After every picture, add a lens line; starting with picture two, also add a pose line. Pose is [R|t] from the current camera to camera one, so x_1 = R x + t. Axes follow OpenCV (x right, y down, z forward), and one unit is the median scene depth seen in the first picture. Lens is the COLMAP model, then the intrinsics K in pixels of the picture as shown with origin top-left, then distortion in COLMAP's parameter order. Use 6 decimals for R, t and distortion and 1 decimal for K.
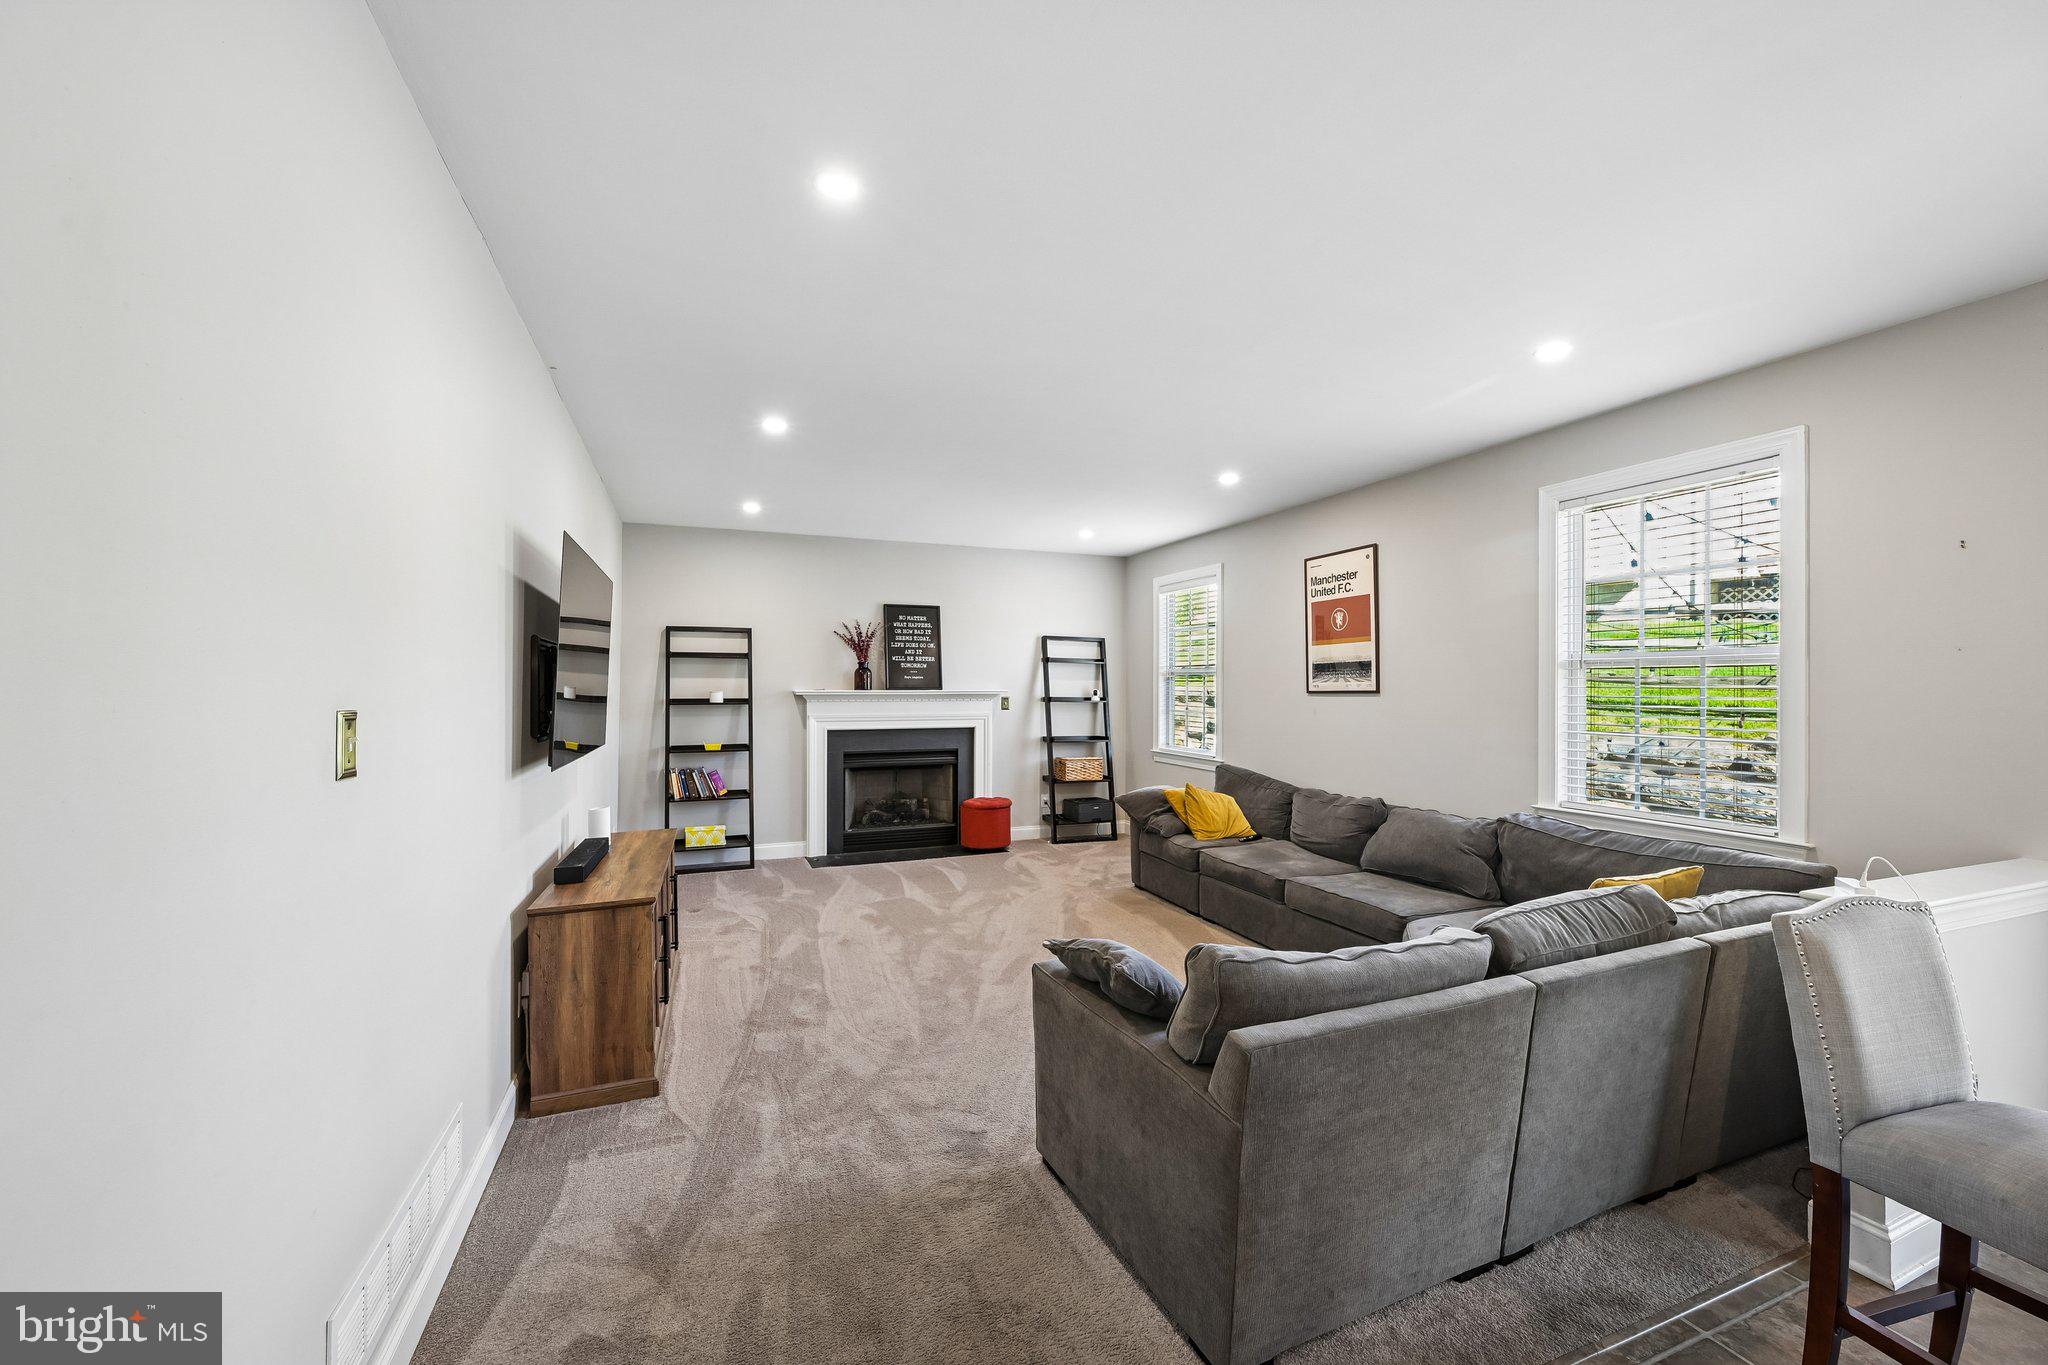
lens RADIAL K [[799.8, 0, 1029.7], [0, 799.8, 697.8], [0, 0, 1]] dist [-0.003291, -0.000174]
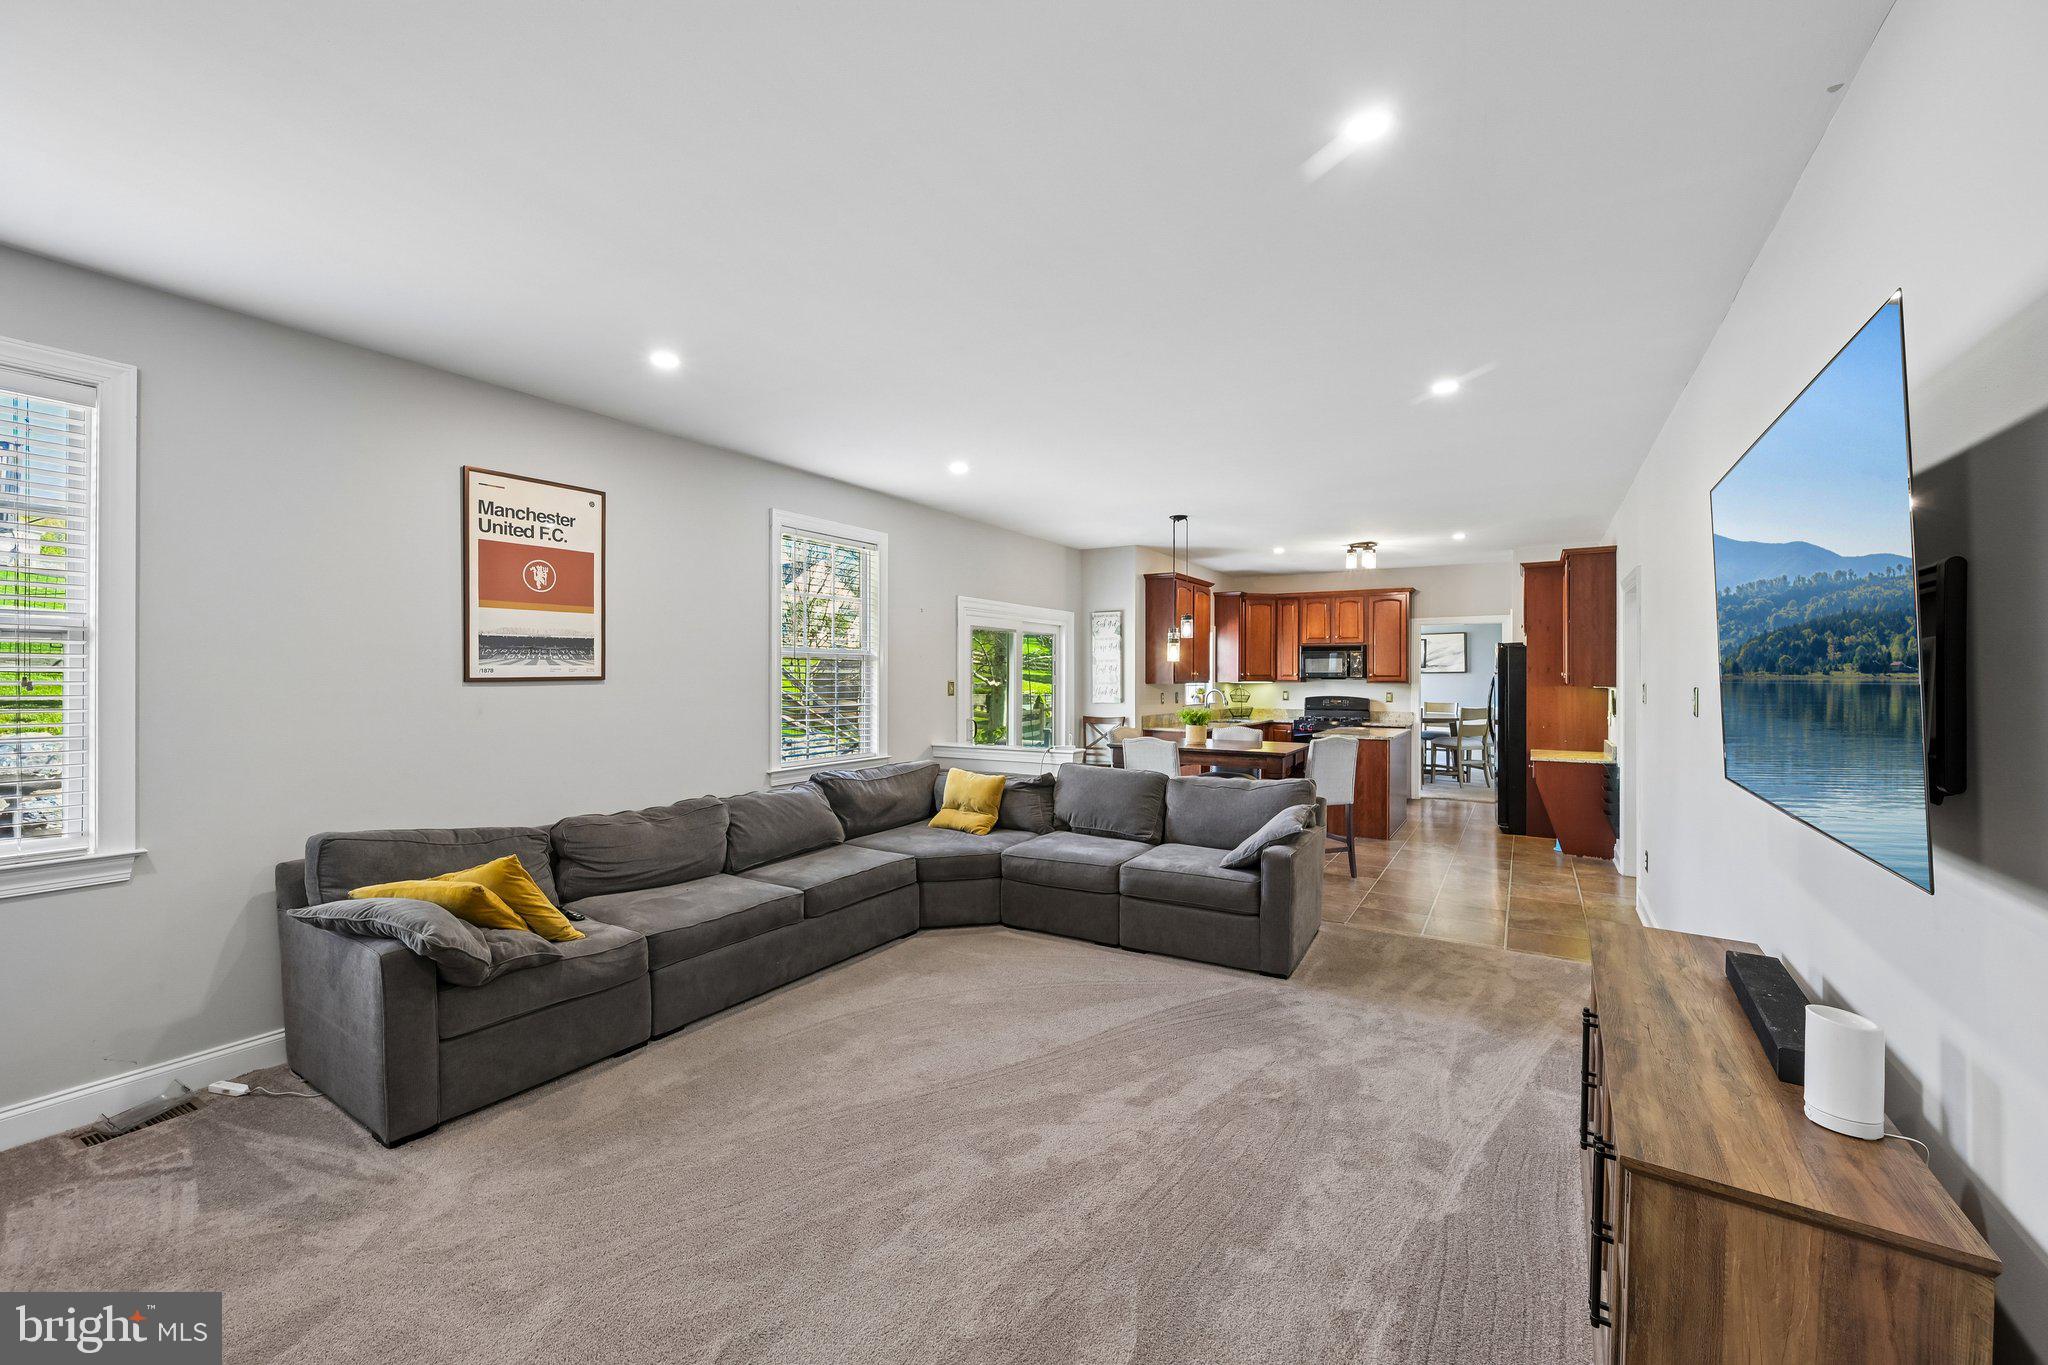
lens RADIAL K [[799.8, 0, 1019.6], [0, 799.8, 685.6], [0, 0, 1]] dist [-0.003291, -0.000174]
pose [[-0.579165, -0.015000, 0.815072, -0.420381], [0.007432, 0.999692, 0.023679, -0.014523], [-0.815176, 0.019772, -0.578875, 1.031148]]
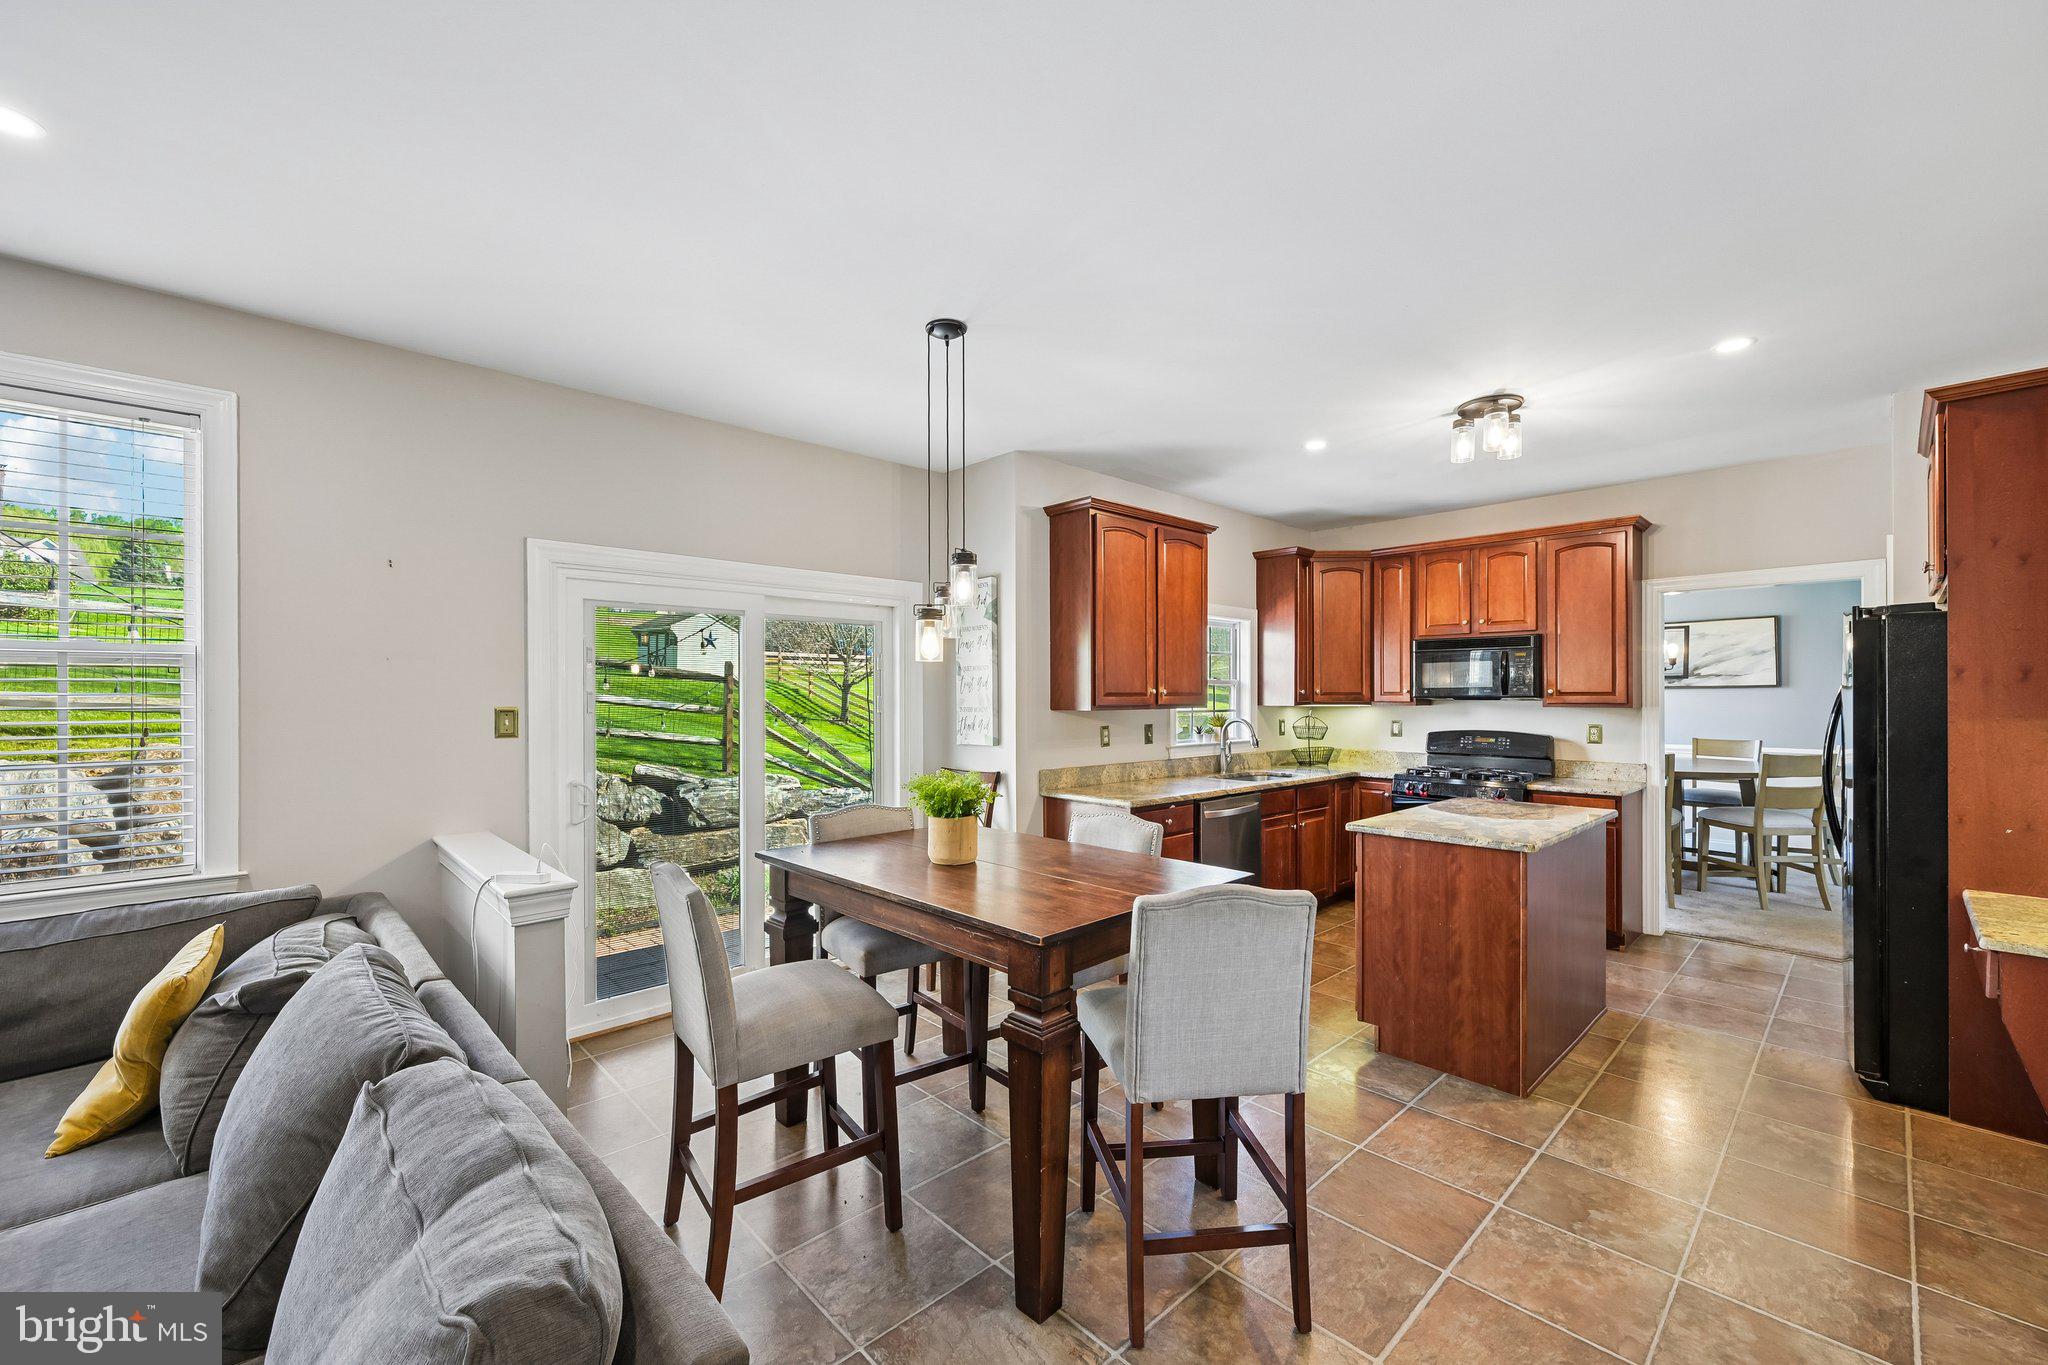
lens RADIAL K [[799.8, 0, 1022.1], [0, 799.8, 699.8], [0, 0, 1]] dist [-0.003291, -0.000174]
pose [[-0.349326, -0.008423, 0.936963, -0.085420], [0.014332, 0.999795, 0.014331, -0.003118], [-0.936892, 0.018435, -0.349133, 0.279746]]
